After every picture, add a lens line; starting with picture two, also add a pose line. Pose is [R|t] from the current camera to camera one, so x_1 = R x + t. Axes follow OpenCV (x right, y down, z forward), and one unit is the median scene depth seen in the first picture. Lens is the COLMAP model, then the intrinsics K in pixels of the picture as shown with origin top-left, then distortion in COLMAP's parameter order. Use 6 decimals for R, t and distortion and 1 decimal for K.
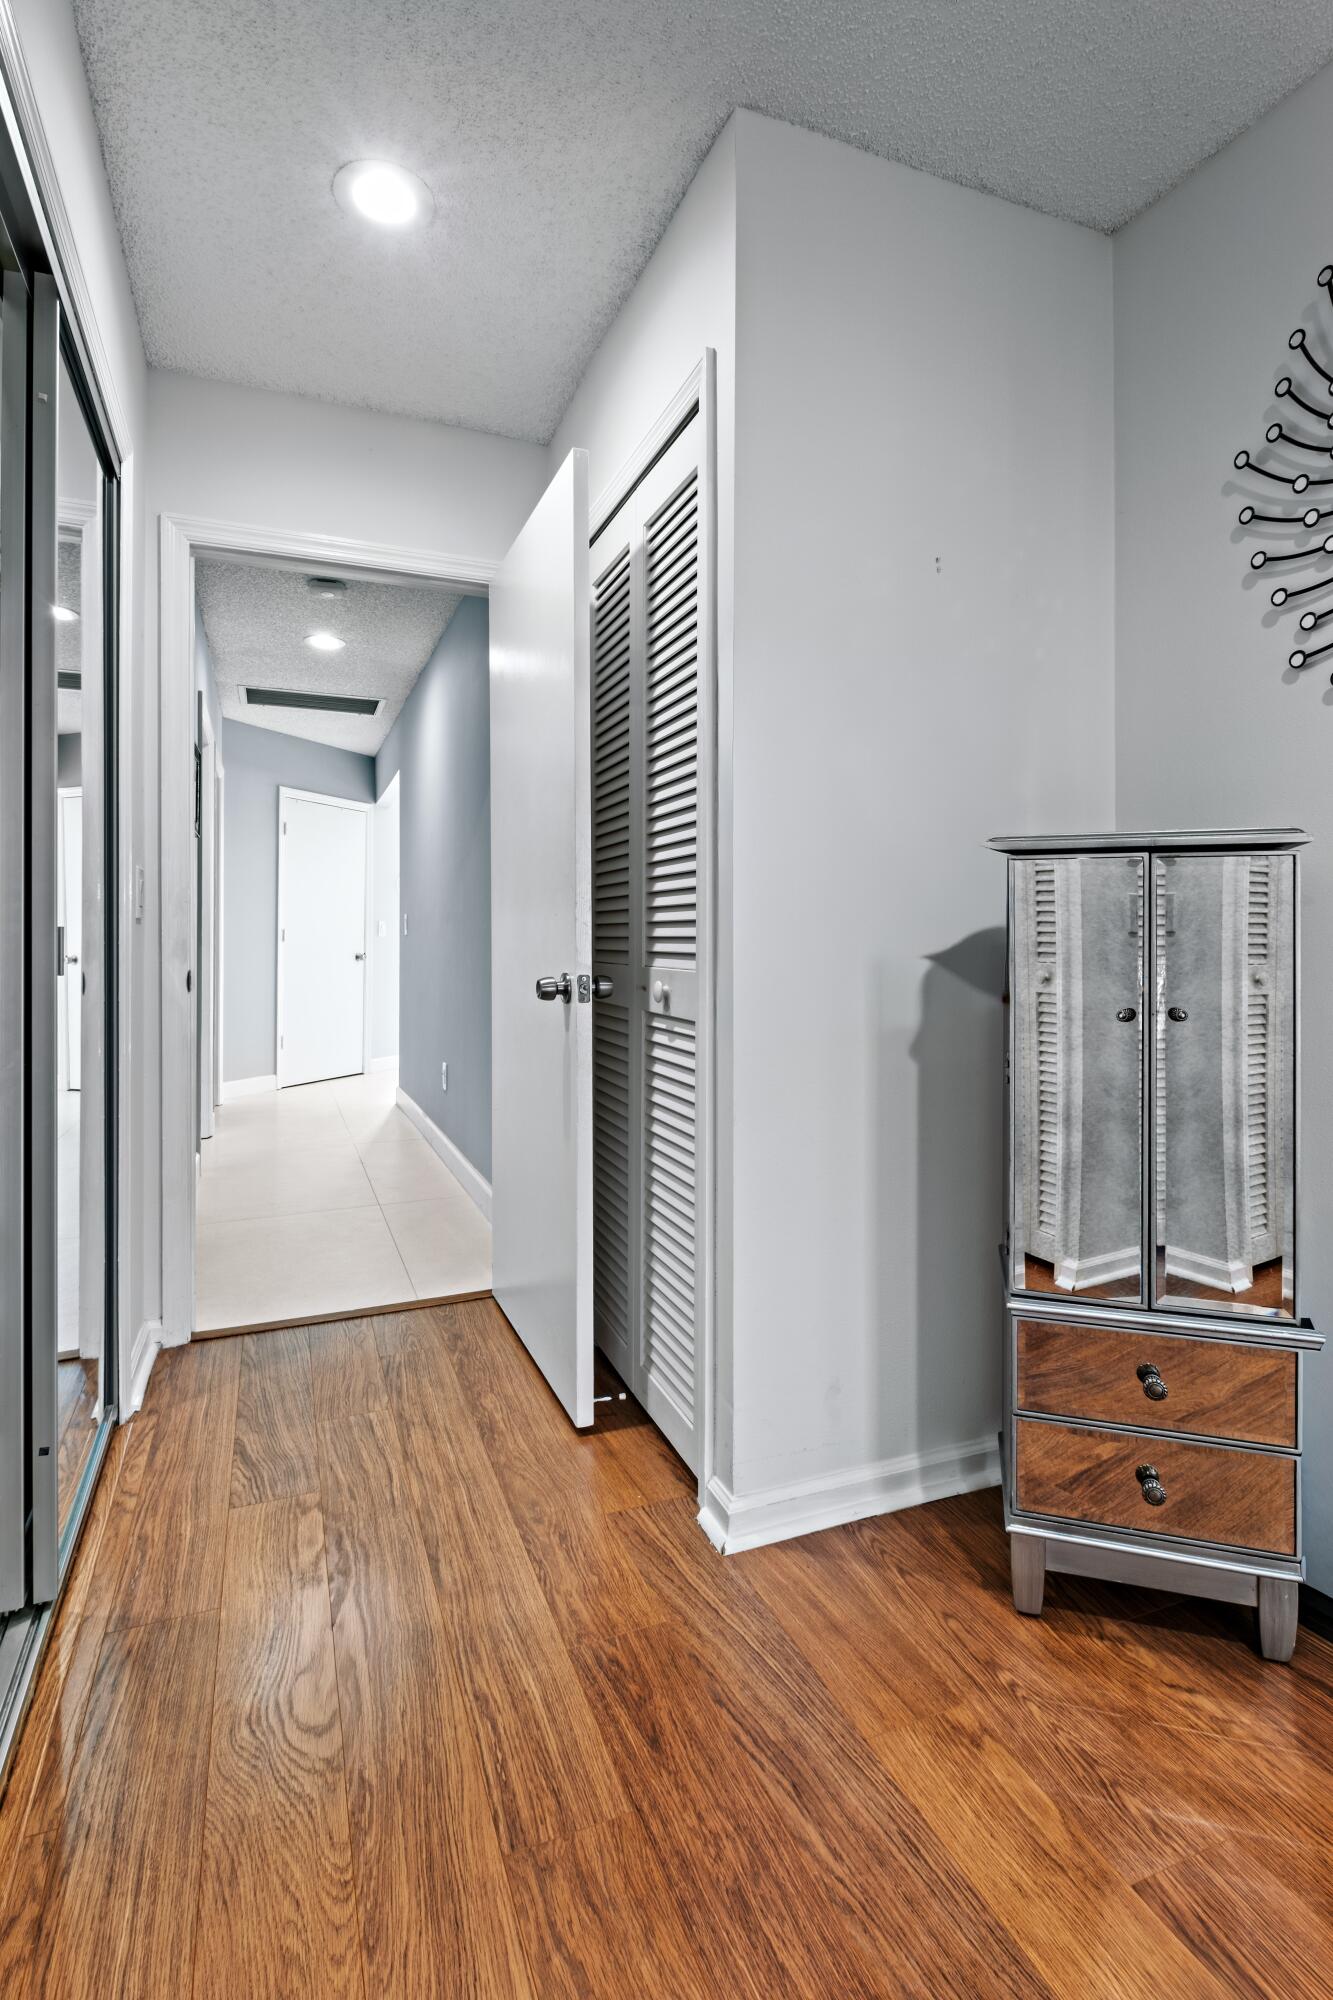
lens RADIAL K [[959.8, 0, 671.0], [0, 959.8, 994.8], [0, 0, 1]] dist [0.000372, 0.000013]
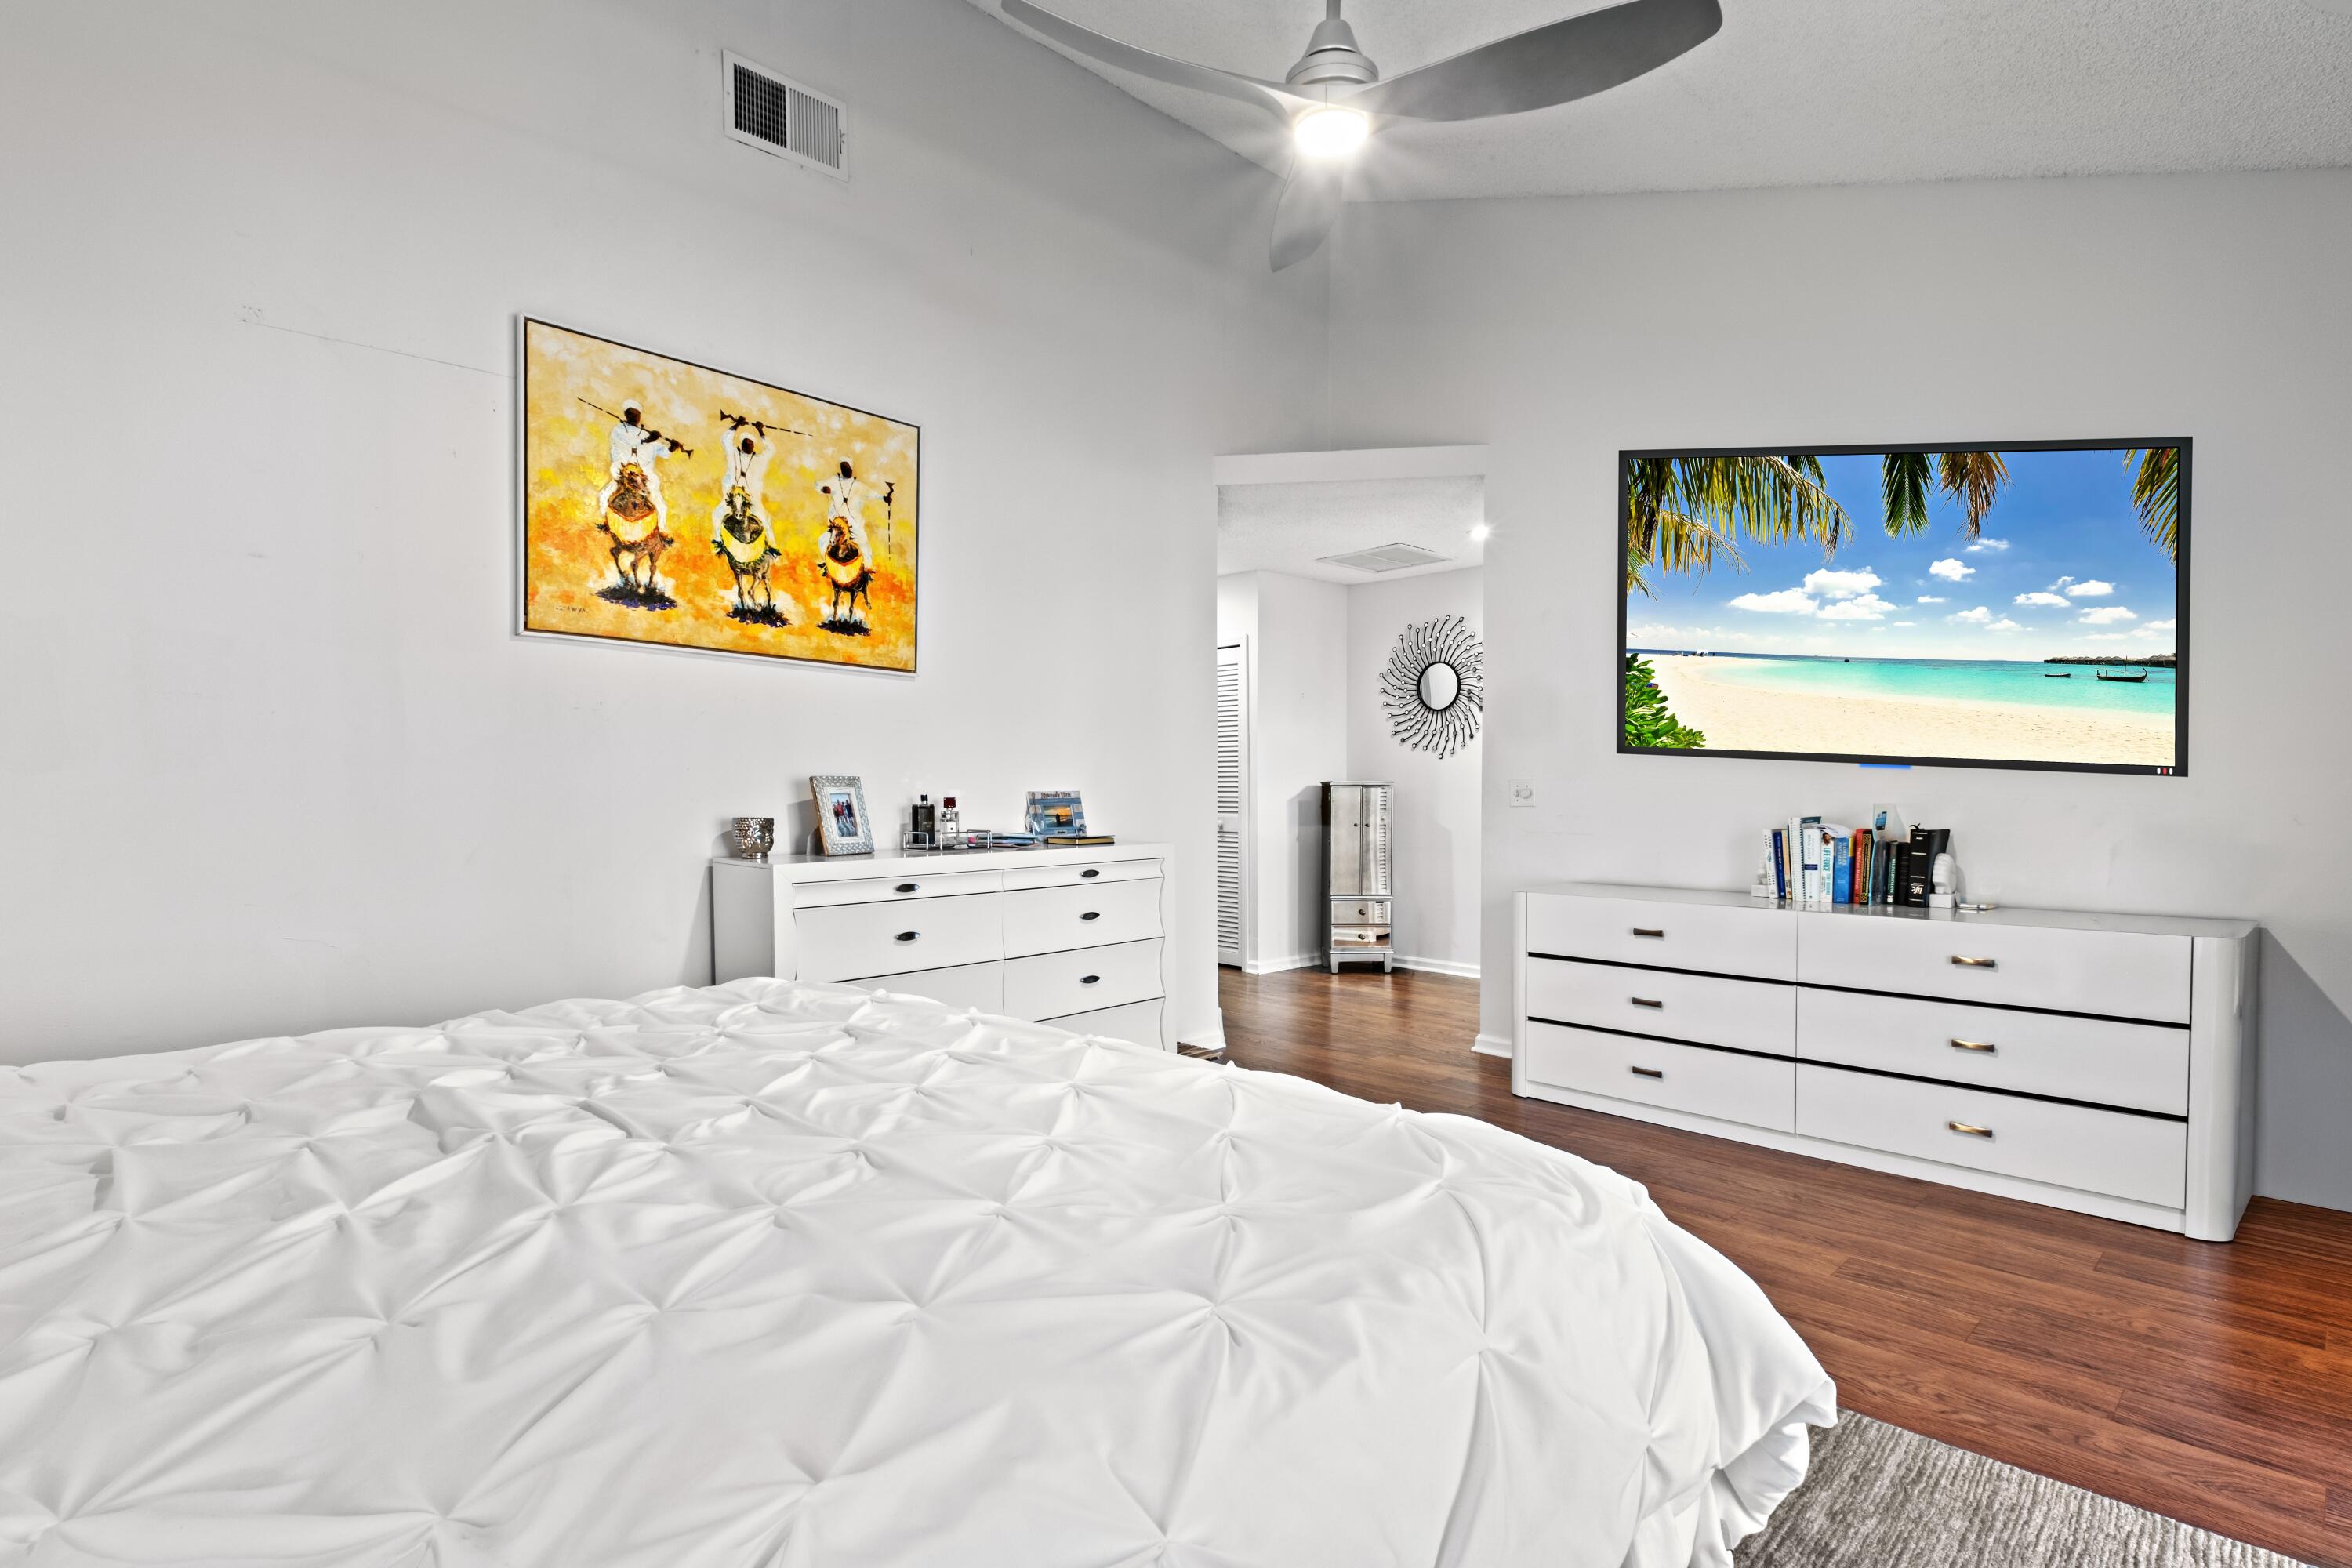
lens RADIAL K [[1128.7, 0, 1173.8], [0, 1128.7, 795.0], [0, 0, 1]] dist [0.000372, 0.000013]
pose [[0.928330, 0.007778, 0.371675, -1.739667], [-0.007887, 0.999968, -0.001226, -0.095164], [-0.371673, -0.001793, 0.928362, -2.708839]]
